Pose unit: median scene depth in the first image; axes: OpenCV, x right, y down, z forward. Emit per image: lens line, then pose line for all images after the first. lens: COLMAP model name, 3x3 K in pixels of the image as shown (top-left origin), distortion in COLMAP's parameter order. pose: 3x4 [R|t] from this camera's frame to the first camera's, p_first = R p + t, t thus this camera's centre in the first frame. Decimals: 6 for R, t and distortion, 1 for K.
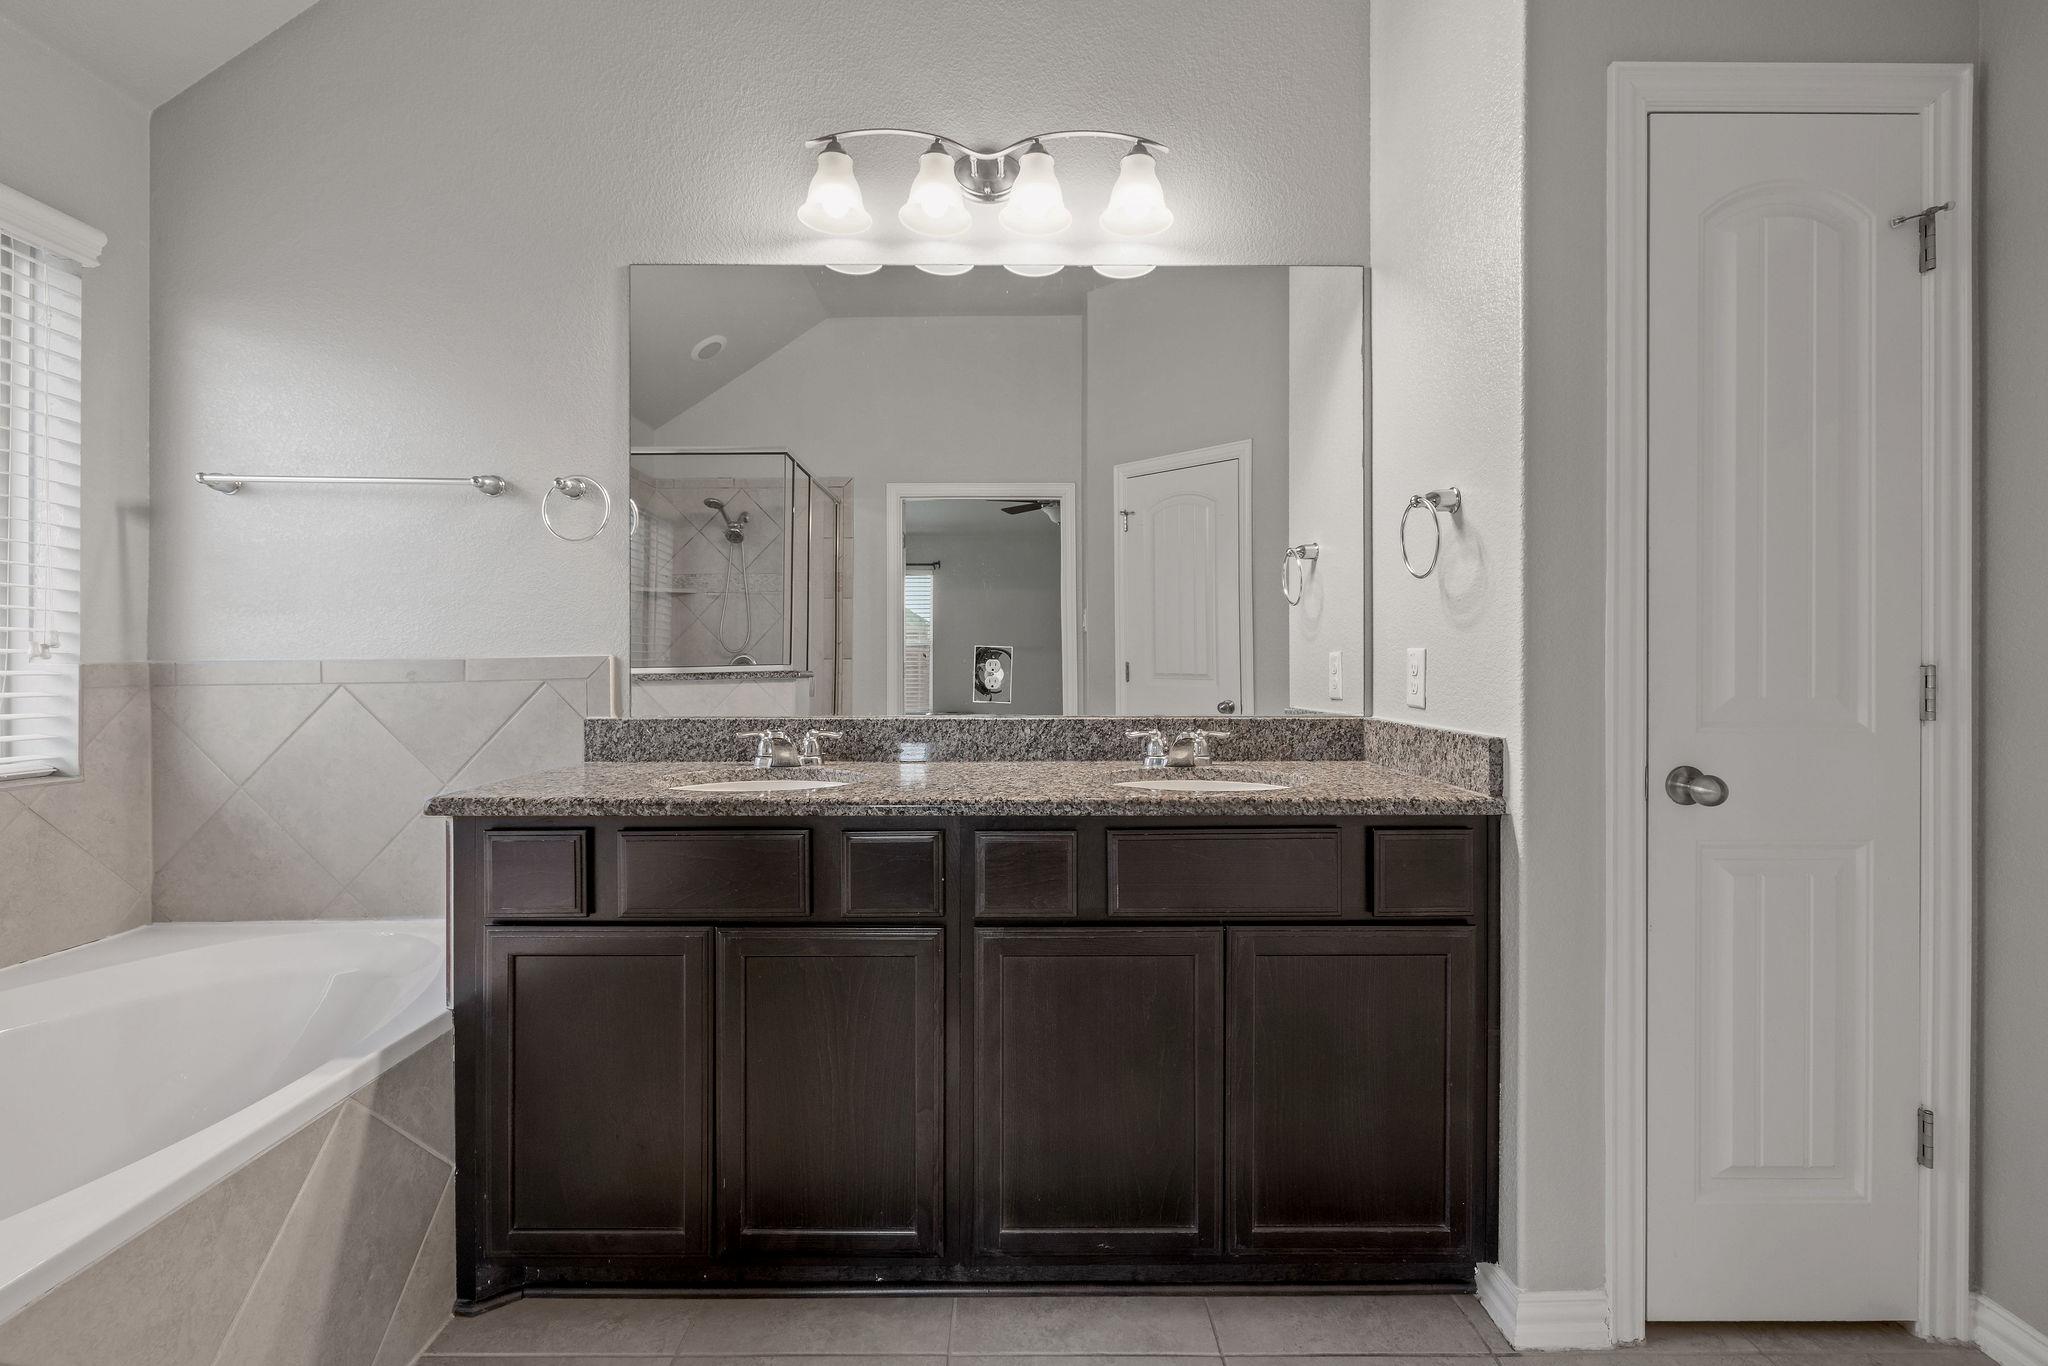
lens RADIAL K [[862.1, 0, 1020.5], [0, 862.1, 665.1], [0, 0, 1]] dist [-0.002745, 0.000851]
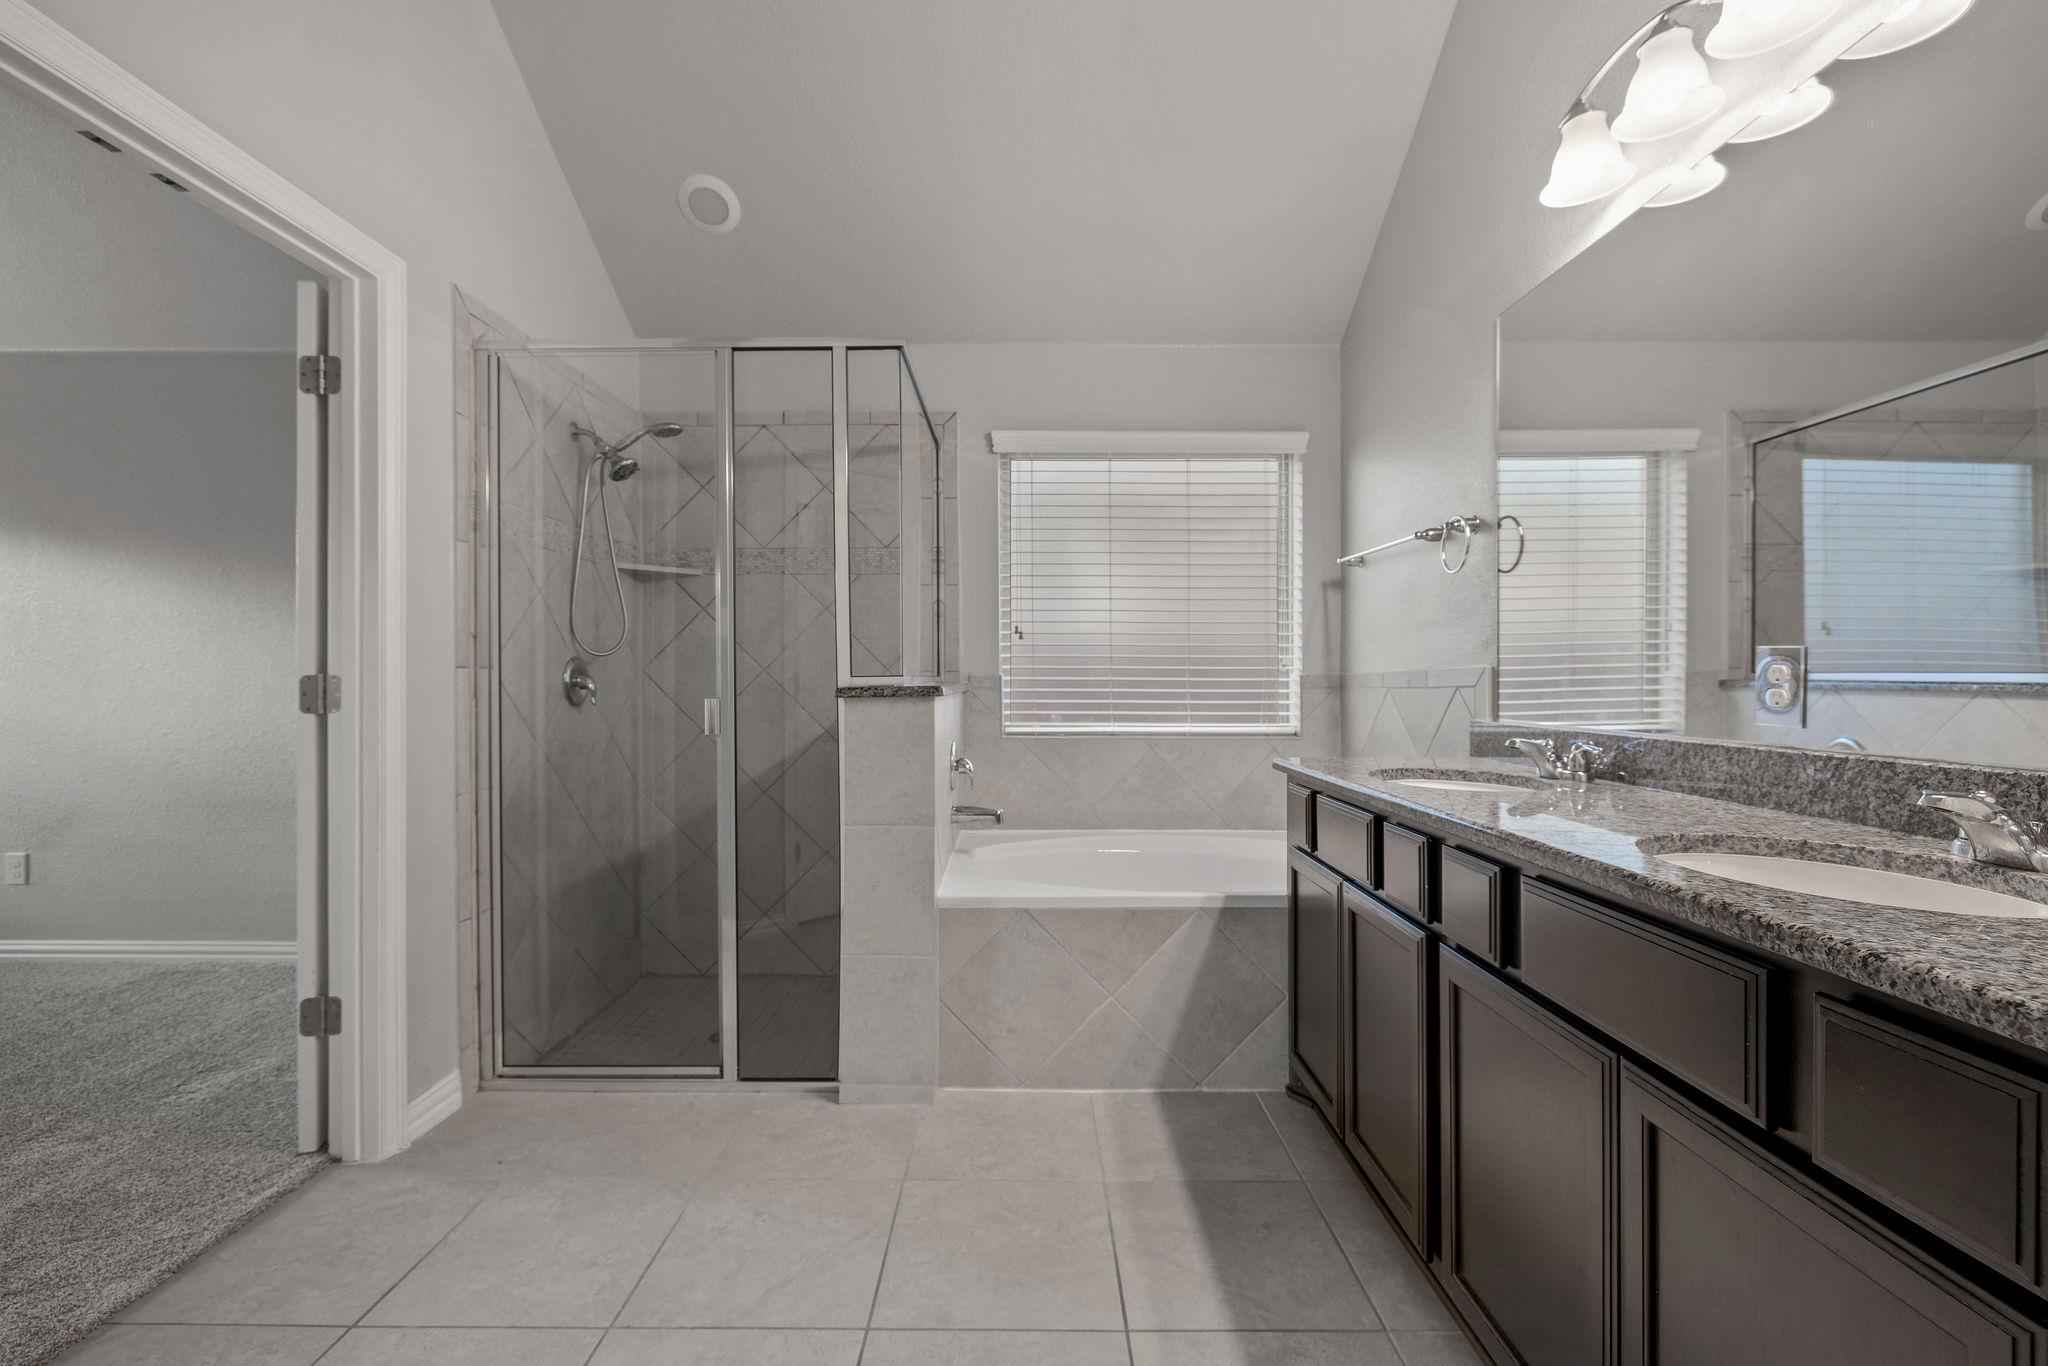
lens RADIAL K [[862.1, 0, 1022.1], [0, 862.1, 685.0], [0, 0, 1]] dist [-0.002745, 0.000851]
pose [[-0.005769, 0.008613, -0.999946, 0.684698], [-0.000072, 0.999963, 0.008613, 0.004551], [0.999983, 0.000122, -0.005768, 0.402172]]
